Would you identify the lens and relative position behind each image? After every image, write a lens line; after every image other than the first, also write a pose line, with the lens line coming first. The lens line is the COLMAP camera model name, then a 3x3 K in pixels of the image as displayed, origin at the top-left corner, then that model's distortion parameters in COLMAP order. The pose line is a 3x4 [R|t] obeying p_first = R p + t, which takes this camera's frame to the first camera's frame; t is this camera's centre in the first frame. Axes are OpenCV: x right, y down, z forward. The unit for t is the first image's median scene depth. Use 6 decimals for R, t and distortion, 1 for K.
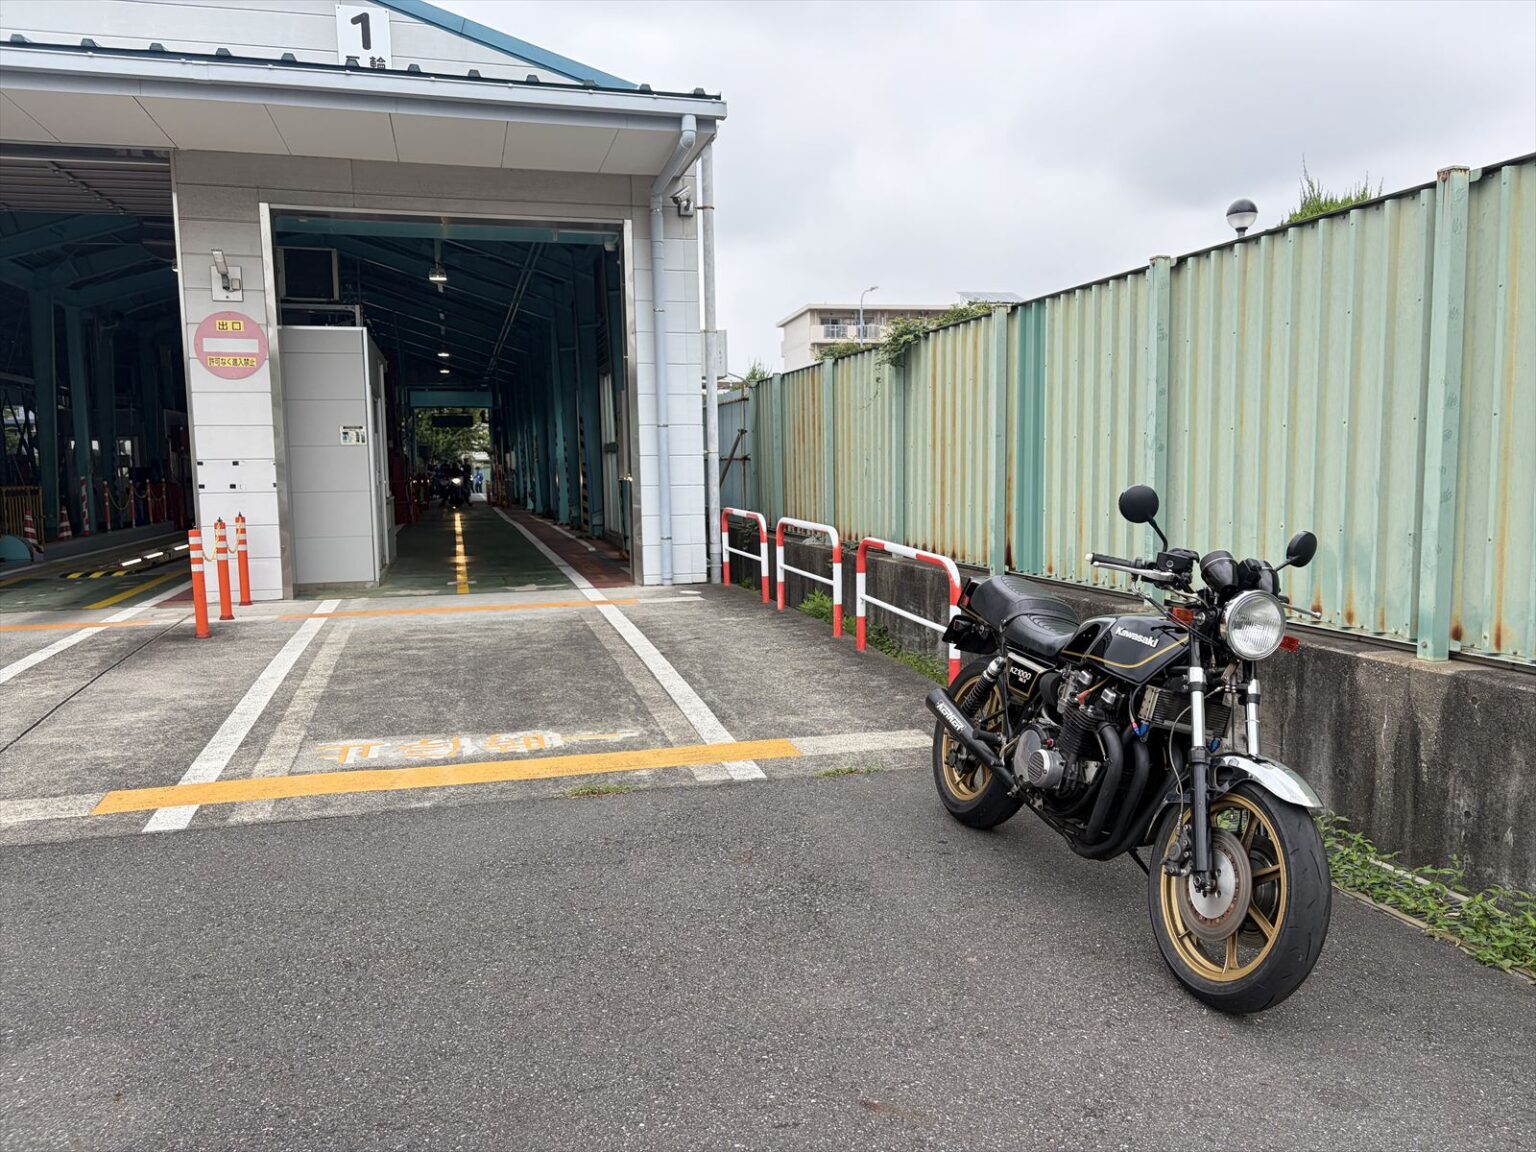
lens RADIAL K [[1157.5, 0, 776.6], [0, 1157.5, 582.2], [0, 0, 1]] dist [0.041479, -0.039310]
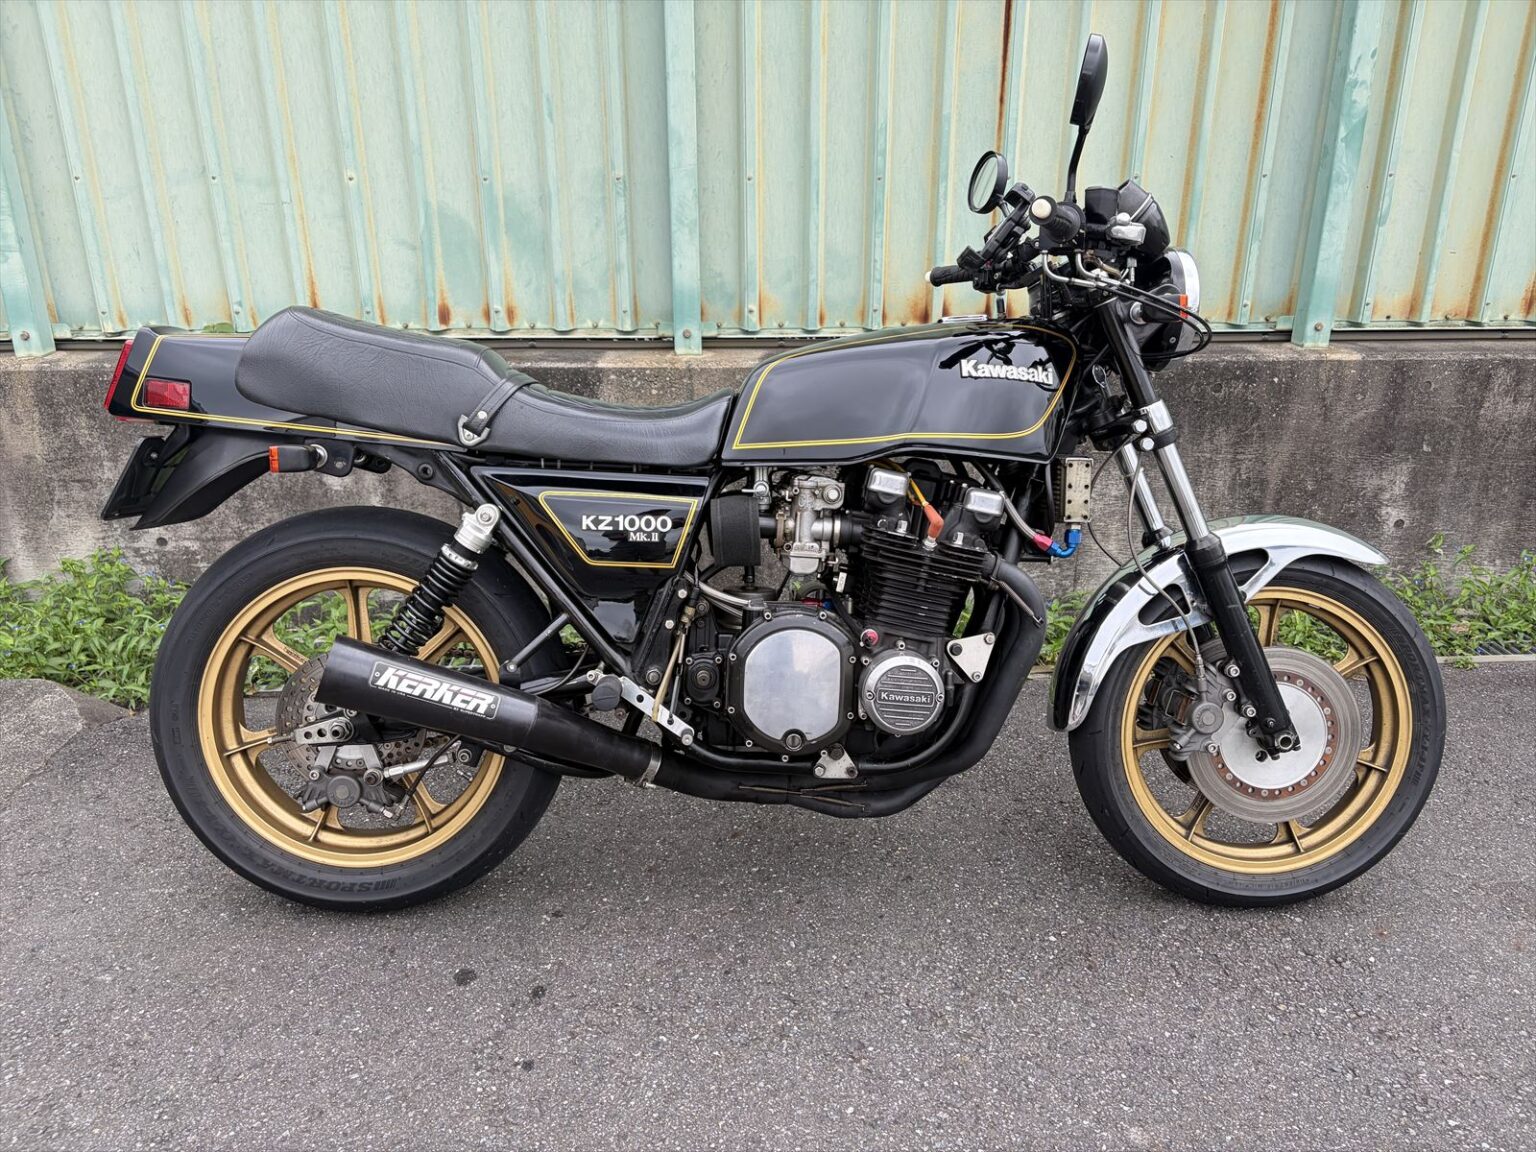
lens RADIAL K [[1157.5, 0, 768.6], [0, 1157.5, 574.8], [0, 0, 1]] dist [0.041479, -0.039310]
pose [[0.229938, -0.334013, 0.914092, -0.128459], [0.093499, 0.942496, 0.320872, -0.027278], [-0.968703, 0.011686, 0.247946, 0.620424]]
